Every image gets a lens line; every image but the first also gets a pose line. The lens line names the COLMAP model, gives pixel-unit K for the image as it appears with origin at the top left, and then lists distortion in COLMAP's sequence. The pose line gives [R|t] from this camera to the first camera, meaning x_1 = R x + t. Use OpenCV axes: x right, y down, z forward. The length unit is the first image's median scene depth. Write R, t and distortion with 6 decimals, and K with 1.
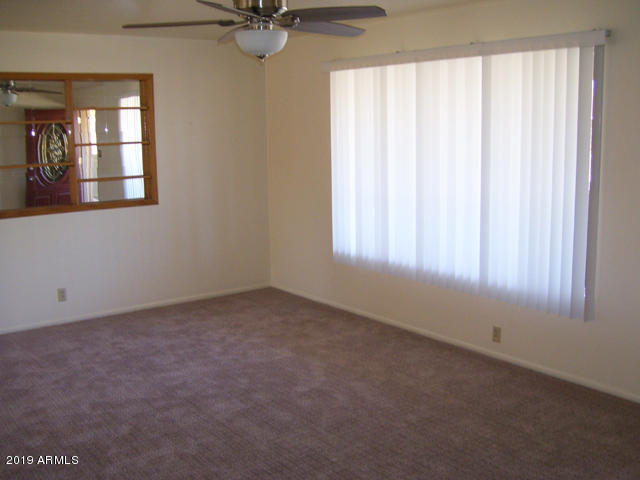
lens RADIAL K [[699.3, 0, 323.6], [0, 699.3, 242.2], [0, 0, 1]] dist [-0.142296, 0.000000]
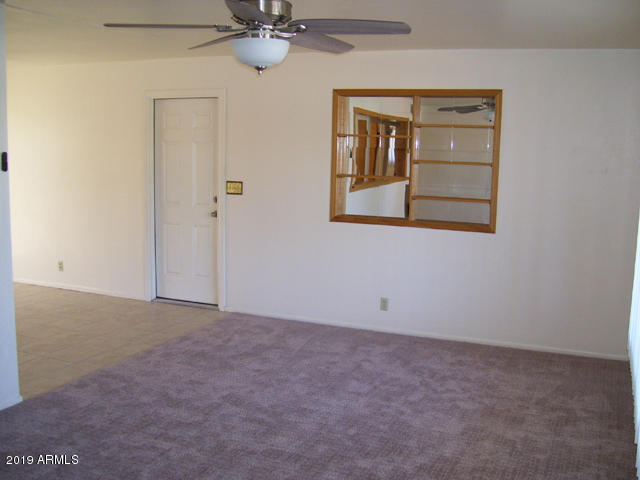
lens RADIAL K [[699.3, 0, 340.7], [0, 699.3, 242.7], [0, 0, 1]] dist [-0.142296, 0.000000]
pose [[0.518393, 0.153100, -0.841326, 0.515634], [-0.177637, 0.981661, 0.069185, -0.085457], [0.836489, 0.113586, 0.536082, 0.426492]]
